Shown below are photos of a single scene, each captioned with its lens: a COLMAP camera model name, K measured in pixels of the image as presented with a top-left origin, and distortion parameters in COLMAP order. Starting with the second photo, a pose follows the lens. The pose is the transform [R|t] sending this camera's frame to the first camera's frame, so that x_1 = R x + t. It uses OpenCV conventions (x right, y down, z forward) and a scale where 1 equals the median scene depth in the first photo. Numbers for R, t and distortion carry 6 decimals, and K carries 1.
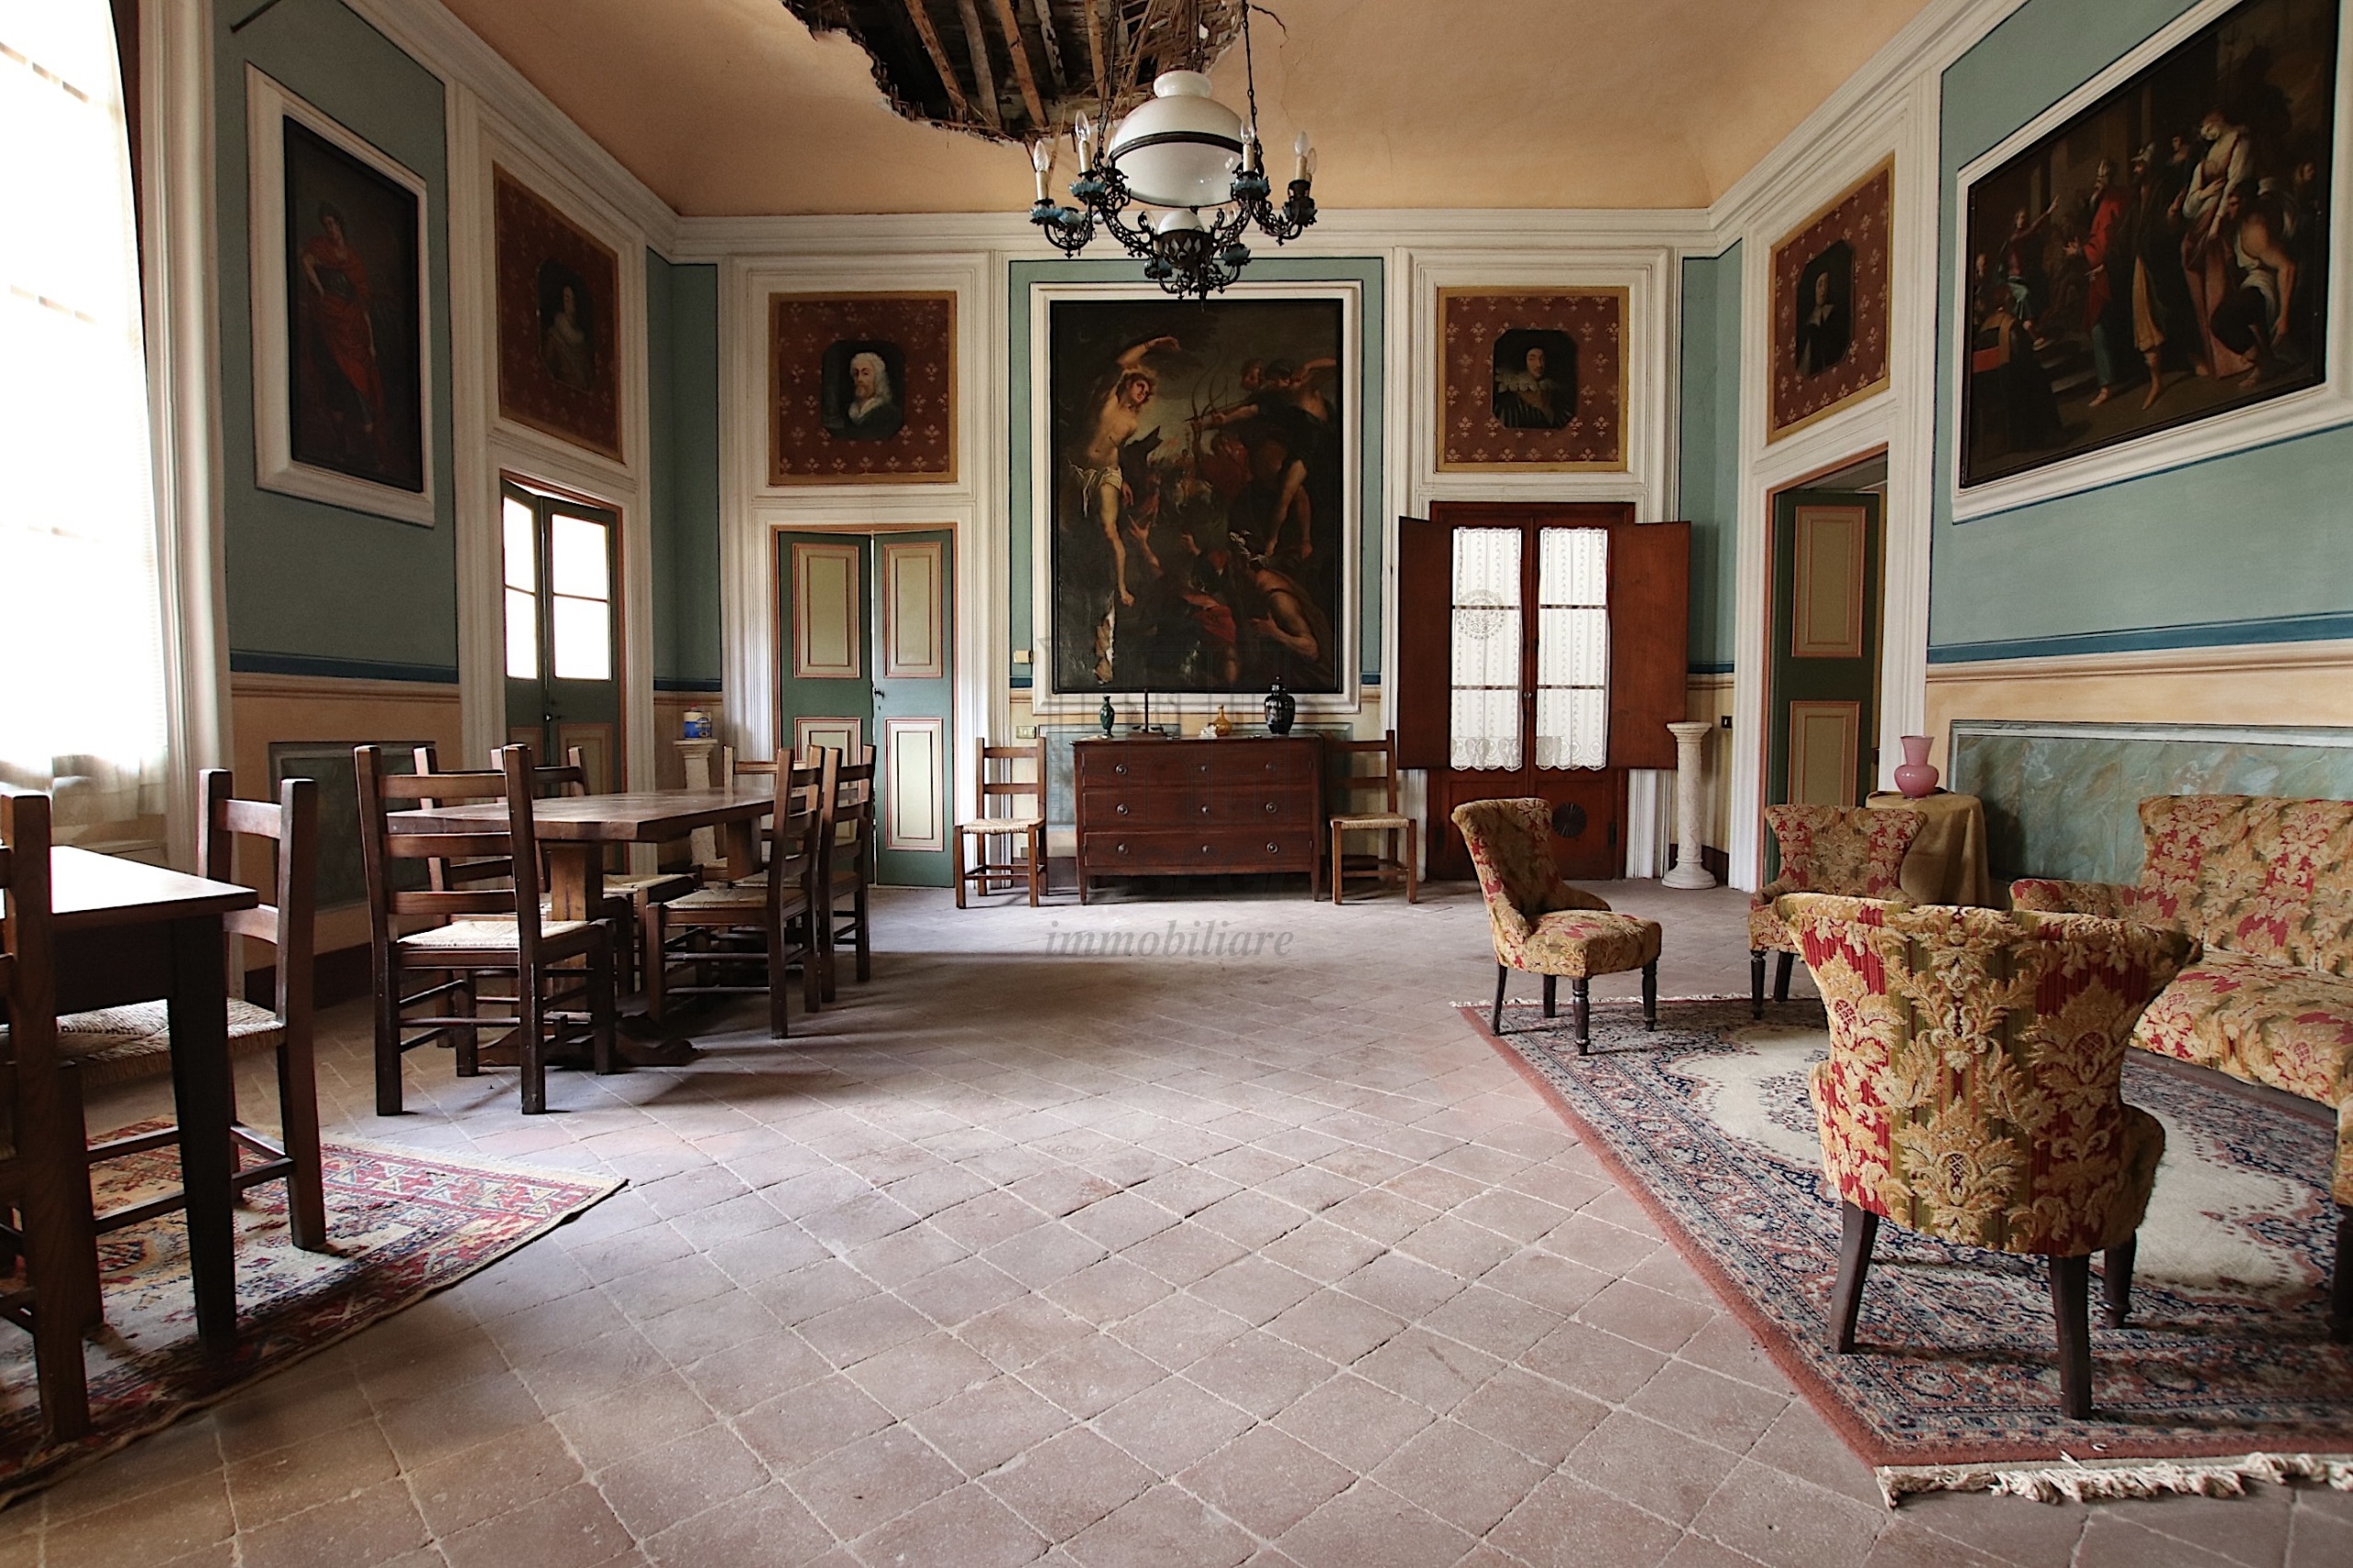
lens RADIAL K [[1157.5, 0, 1282.9], [0, 1157.5, 791.5], [0, 0, 1]] dist [-0.015618, 0.000143]
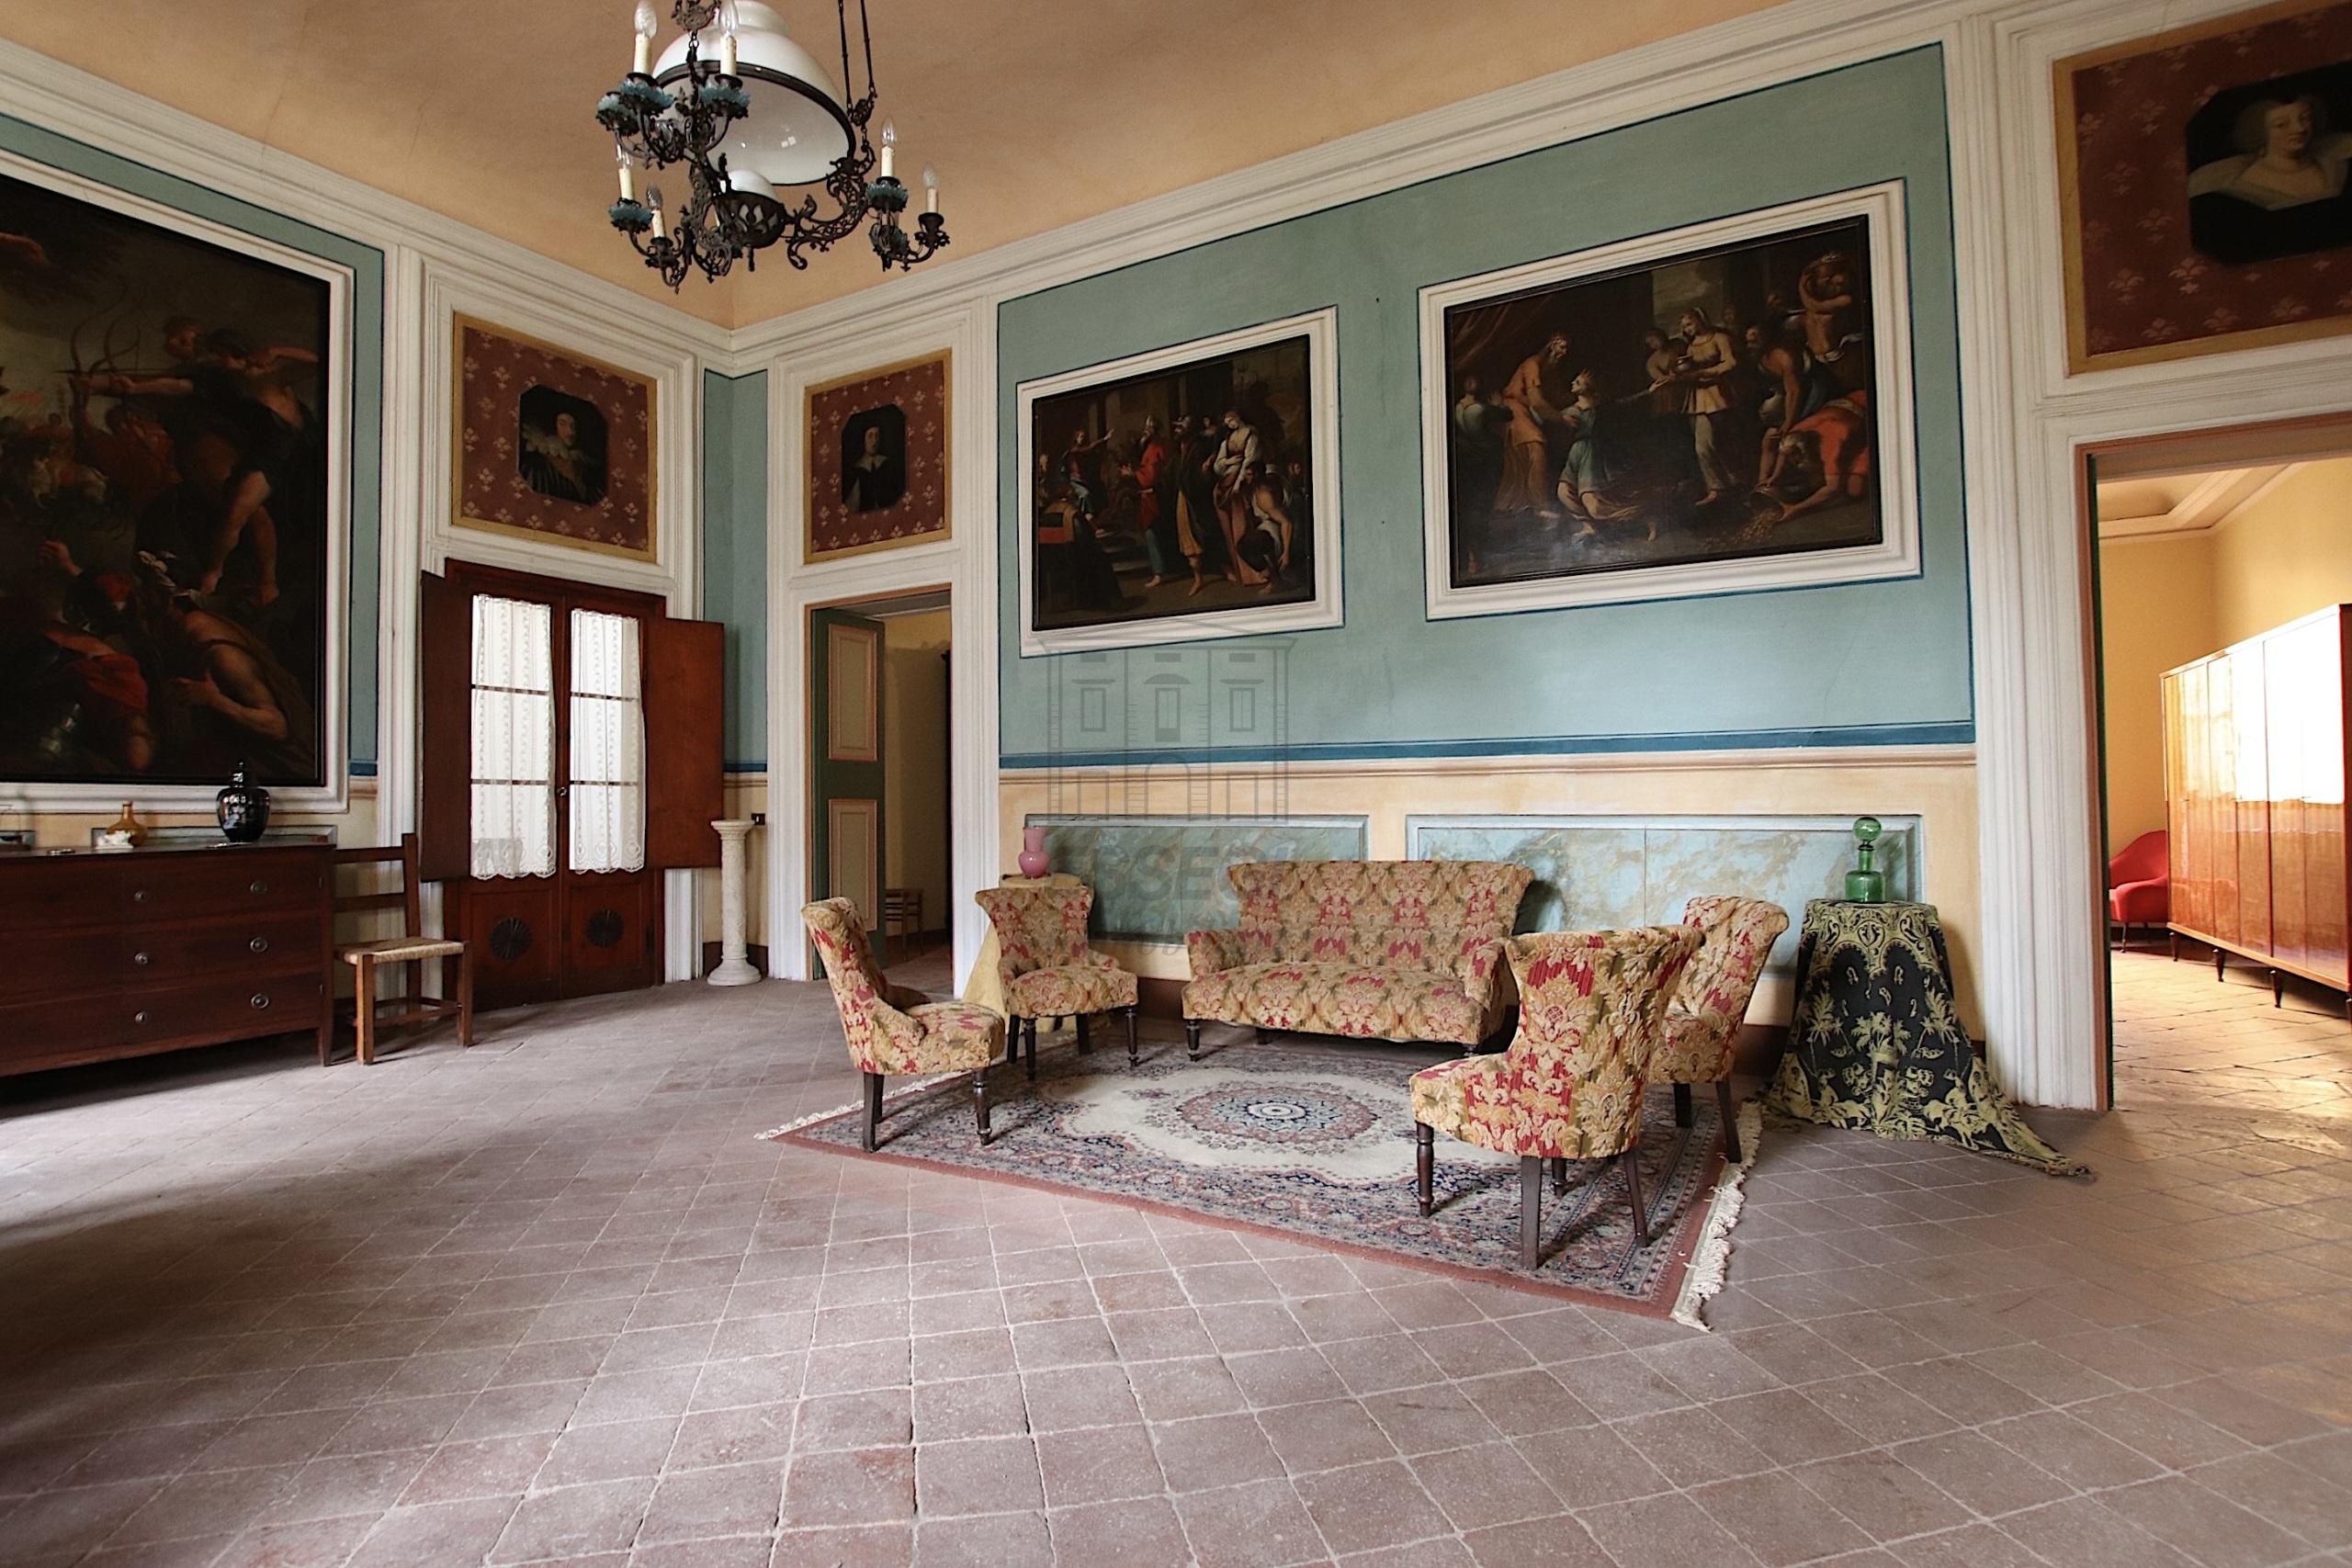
lens RADIAL K [[1093.6, 0, 1149.2], [0, 1093.6, 800.4], [0, 0, 1]] dist [-0.033062, 0.004564]
pose [[0.567345, 0.004442, 0.823468, -0.249186], [0.061204, 0.996992, -0.047545, -0.010276], [-0.821203, 0.077374, 0.565367, 0.178895]]
